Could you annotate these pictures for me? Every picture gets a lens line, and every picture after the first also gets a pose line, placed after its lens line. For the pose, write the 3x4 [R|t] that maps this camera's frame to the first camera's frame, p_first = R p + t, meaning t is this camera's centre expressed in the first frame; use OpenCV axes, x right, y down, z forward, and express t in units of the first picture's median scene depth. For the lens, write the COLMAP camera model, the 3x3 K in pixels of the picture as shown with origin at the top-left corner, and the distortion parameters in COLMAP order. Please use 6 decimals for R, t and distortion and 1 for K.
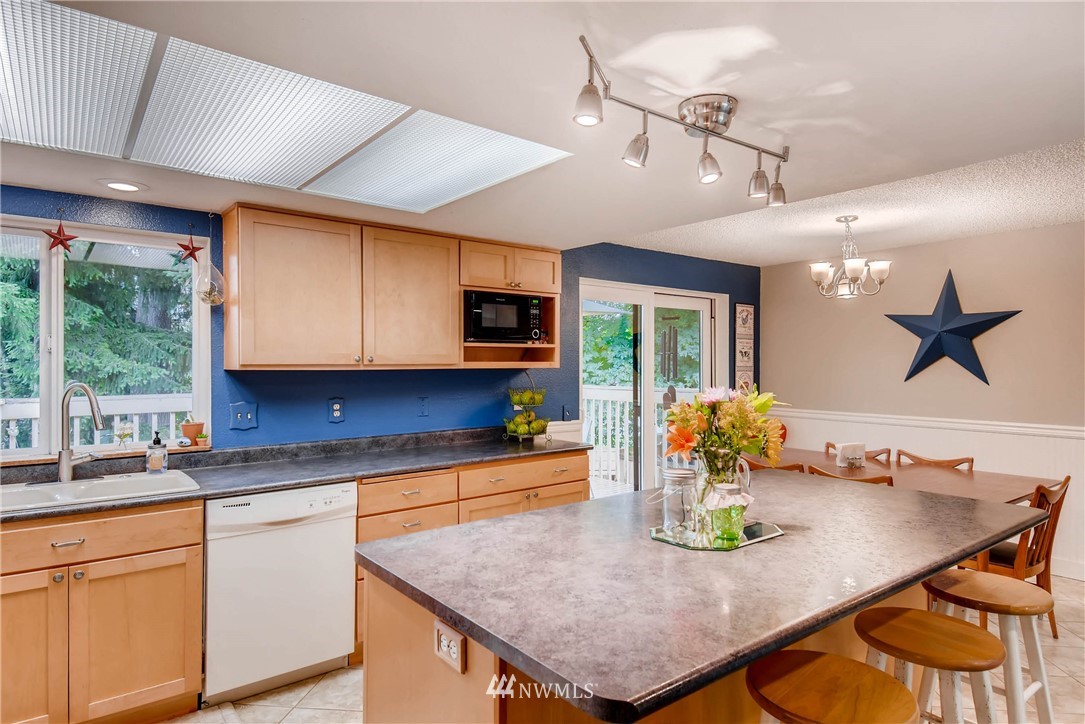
lens RADIAL K [[621.5, 0, 562.6], [0, 621.5, 359.7], [0, 0, 1]] dist [0.043109, -0.001484]
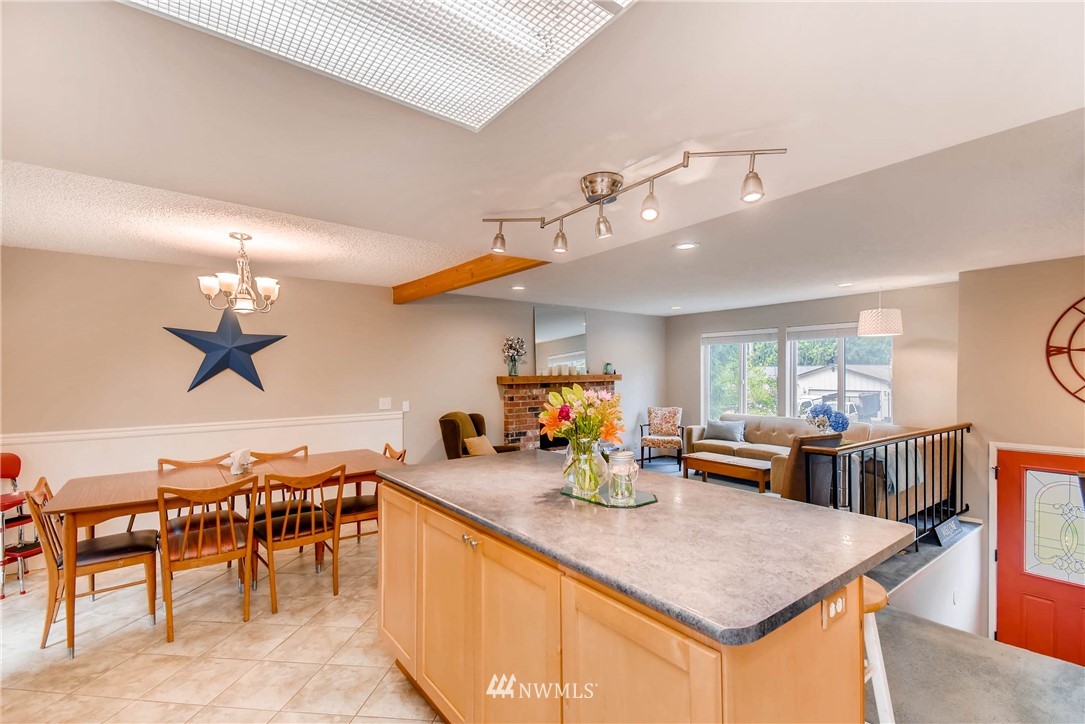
lens RADIAL K [[482.9, 0, 540.3], [0, 482.9, 365.5], [0, 0, 1]] dist [0.040062, -0.011339]
pose [[0.021842, 0.017501, 0.999608, -0.361252], [-0.000674, 0.999847, -0.017491, 0.005520], [-0.999761, -0.000292, 0.021850, 0.493121]]
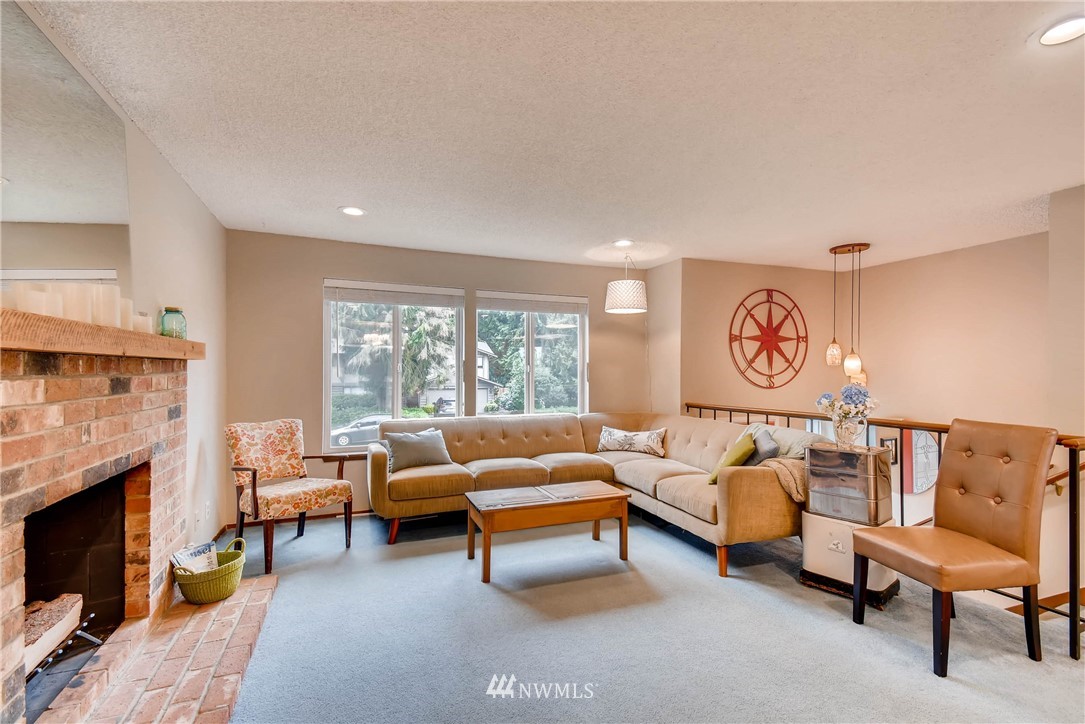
lens RADIAL K [[482.9, 0, 555.6], [0, 482.9, 370.8], [0, 0, 1]] dist [0.040062, -0.011339]
pose [[-0.958709, 0.000238, 0.284389, 0.835734], [-0.002477, 0.999955, -0.009186, 0.053186], [-0.284378, -0.009511, -0.958665, 0.756187]]
